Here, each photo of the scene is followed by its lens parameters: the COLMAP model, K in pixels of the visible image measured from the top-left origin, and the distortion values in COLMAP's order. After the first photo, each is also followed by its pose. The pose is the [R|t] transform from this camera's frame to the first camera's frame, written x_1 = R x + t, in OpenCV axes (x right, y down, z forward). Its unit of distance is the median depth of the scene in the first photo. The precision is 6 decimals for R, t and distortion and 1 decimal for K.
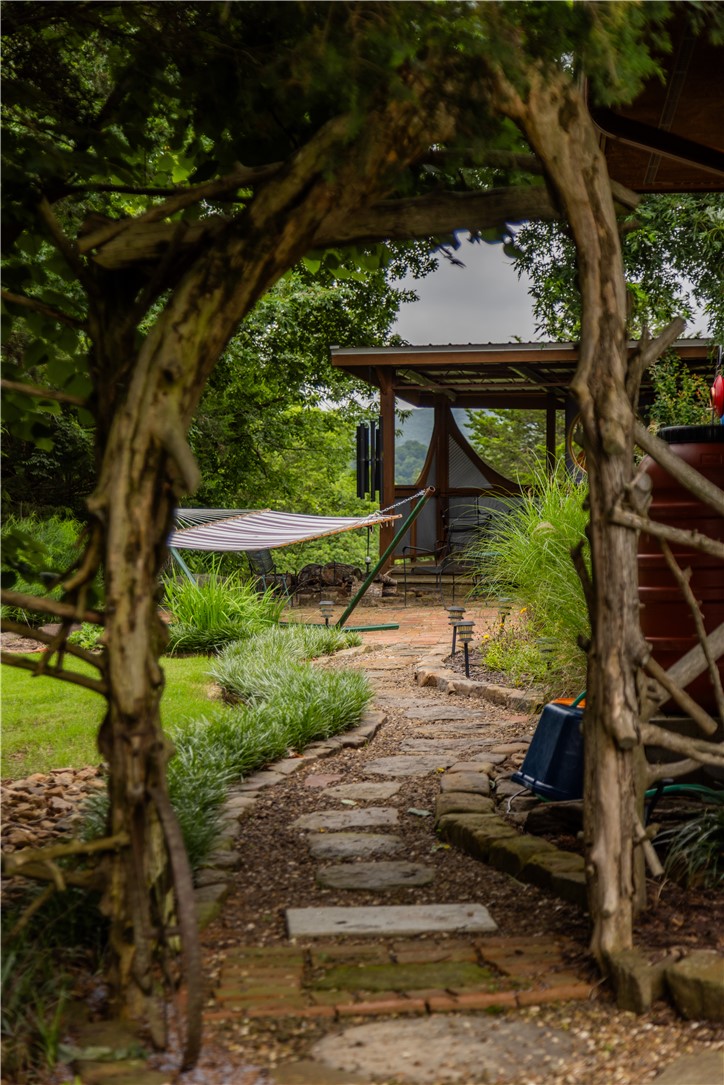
lens RADIAL K [[2329.4, 0, 362.2], [0, 2329.4, 541.7], [0, 0, 1]] dist [0.031401, 0.000000]
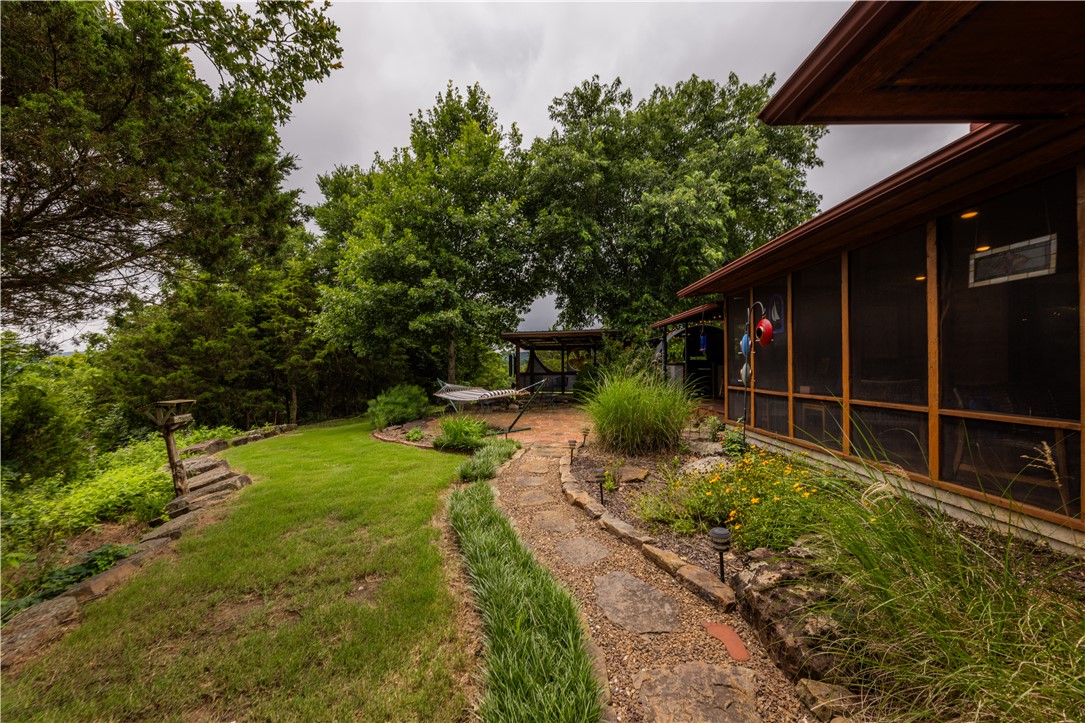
lens RADIAL K [[440.5, 0, 541.0], [0, 440.5, 363.6], [0, 0, 1]] dist [0.000592, -0.000782]
pose [[0.996121, -0.005964, 0.087789, -0.011568], [0.008863, 0.999427, -0.032670, -0.014638], [-0.087544, 0.033322, 0.995603, 0.328914]]
